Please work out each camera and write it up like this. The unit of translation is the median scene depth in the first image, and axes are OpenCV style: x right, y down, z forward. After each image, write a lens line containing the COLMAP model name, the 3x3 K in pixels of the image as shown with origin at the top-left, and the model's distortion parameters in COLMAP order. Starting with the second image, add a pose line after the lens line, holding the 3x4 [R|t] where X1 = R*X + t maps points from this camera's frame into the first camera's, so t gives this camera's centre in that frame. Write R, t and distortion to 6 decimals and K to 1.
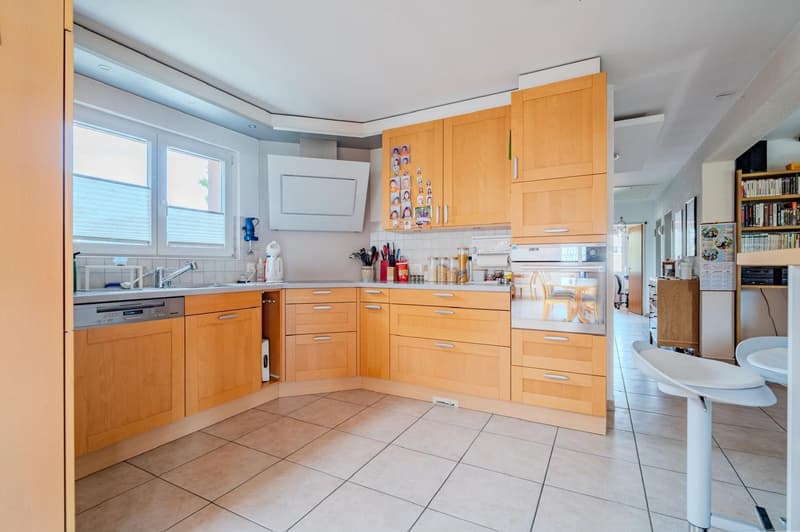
lens RADIAL K [[380.2, 0, 397.2], [0, 380.2, 265.2], [0, 0, 1]] dist [-0.012305, 0.002685]
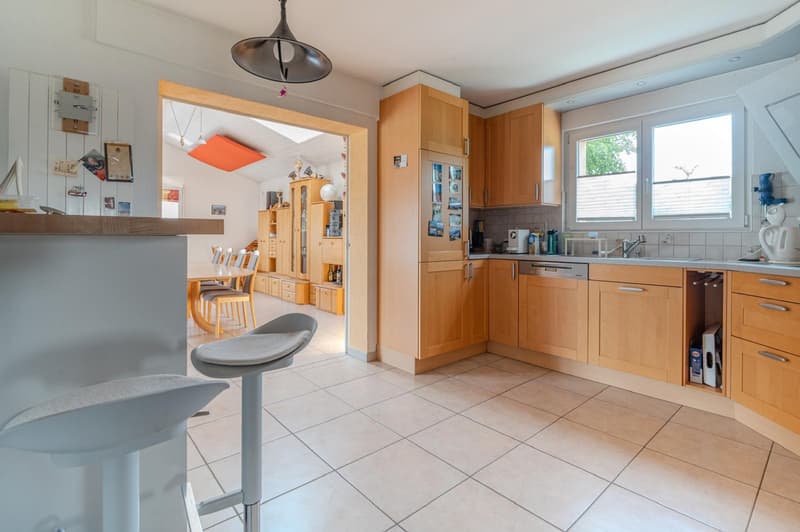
lens RADIAL K [[380.2, 0, 389.2], [0, 380.2, 237.9], [0, 0, 1]] dist [-0.012305, 0.002685]
pose [[-0.368016, 0.005537, -0.929803, 1.010992], [-0.000148, 0.999982, 0.006013, -0.010576], [0.929819, 0.002350, -0.368009, 1.070757]]
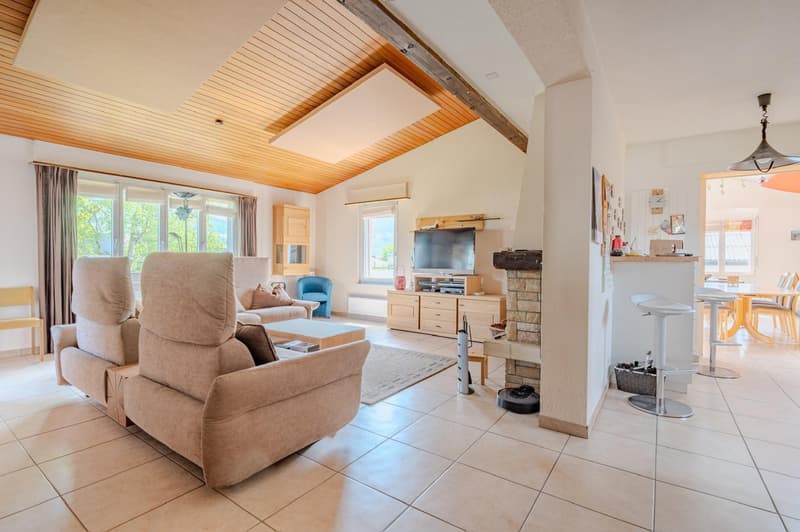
lens RADIAL K [[380.2, 0, 400.3], [0, 380.2, 264.8], [0, 0, 1]] dist [-0.012305, 0.002685]
pose [[-0.992261, -0.001326, 0.124163, 1.265168], [0.000370, 0.999907, 0.013638, -0.015626], [-0.124170, 0.013579, -0.992168, 1.607691]]
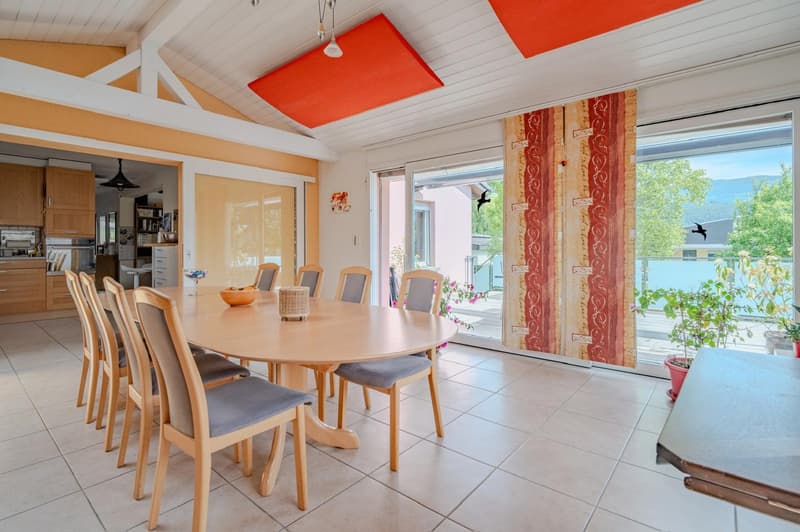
lens RADIAL K [[380.2, 0, 402.0], [0, 380.2, 249.4], [0, 0, 1]] dist [-0.012305, 0.002685]
pose [[0.198142, -0.004442, 0.980163, -0.863441], [0.004427, 0.999984, 0.003637, 0.010113], [-0.980163, 0.003619, 0.198158, -0.867951]]
